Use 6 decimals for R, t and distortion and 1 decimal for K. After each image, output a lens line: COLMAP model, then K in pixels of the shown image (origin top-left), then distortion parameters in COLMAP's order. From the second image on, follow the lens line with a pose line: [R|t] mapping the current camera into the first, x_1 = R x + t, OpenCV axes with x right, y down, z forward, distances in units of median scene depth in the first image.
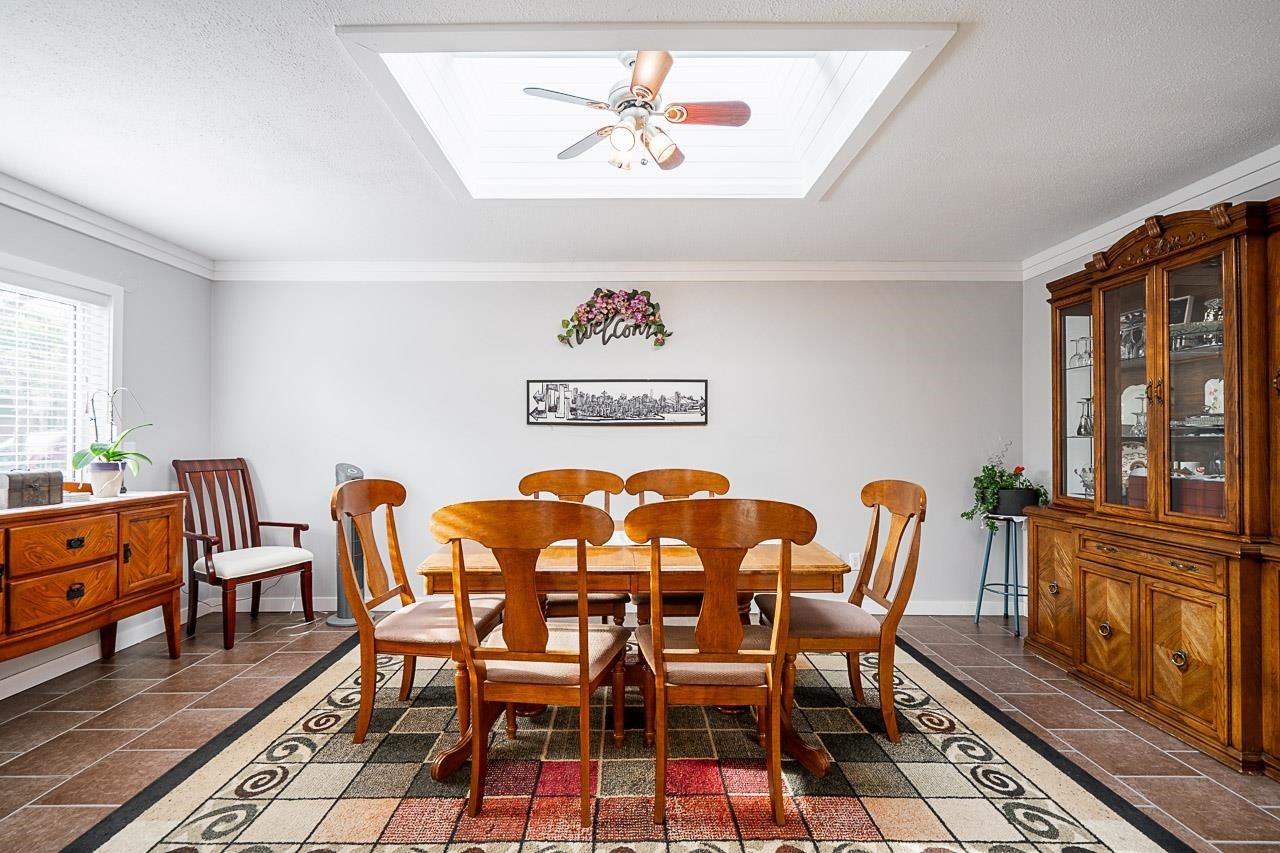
lens RADIAL K [[578.7, 0, 634.3], [0, 578.7, 431.9], [0, 0, 1]] dist [-0.009842, -0.000804]
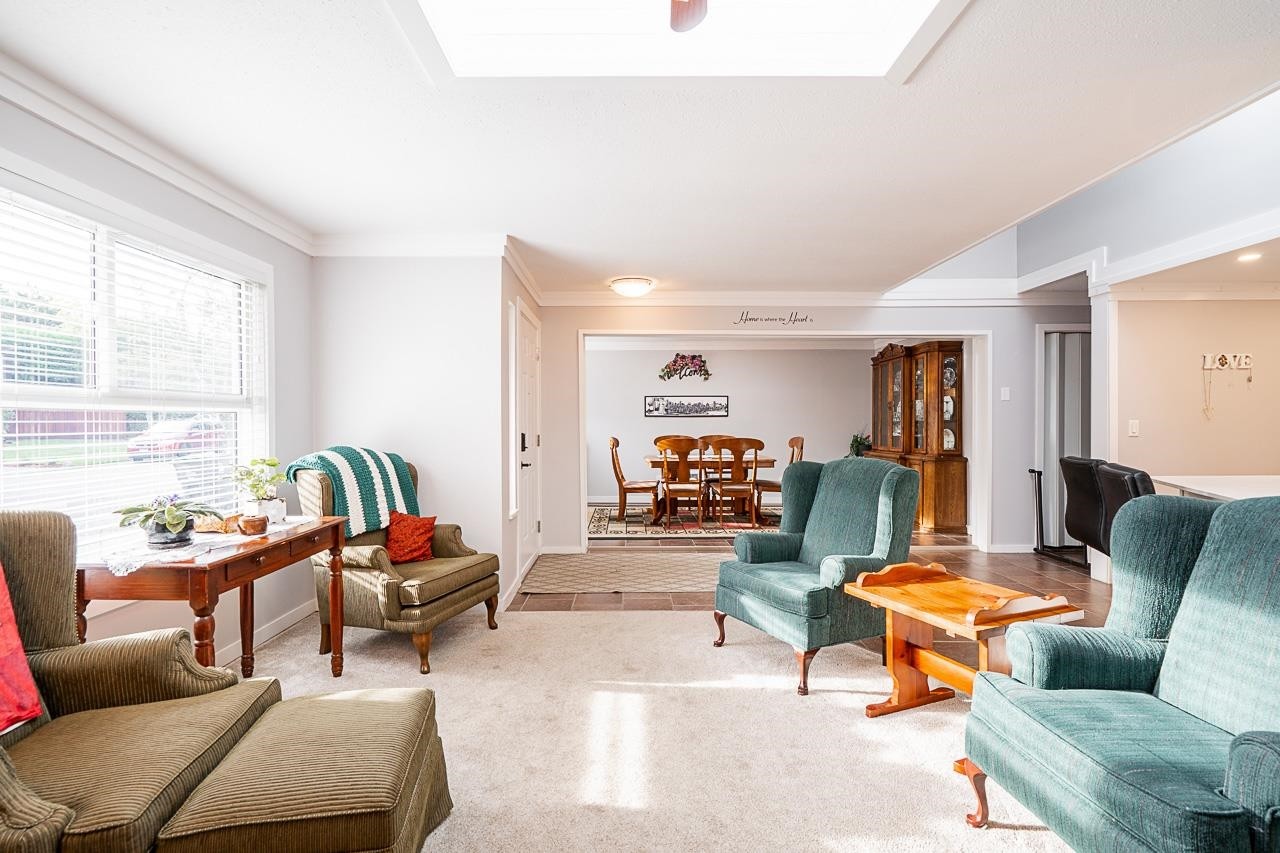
lens RADIAL K [[578.7, 0, 638.3], [0, 578.7, 423.6], [0, 0, 1]] dist [-0.009842, -0.000804]
pose [[0.999994, -0.002615, 0.002331, -0.216694], [0.002586, 0.999918, 0.012549, -0.013680], [-0.002363, -0.012543, 0.999919, -1.173994]]
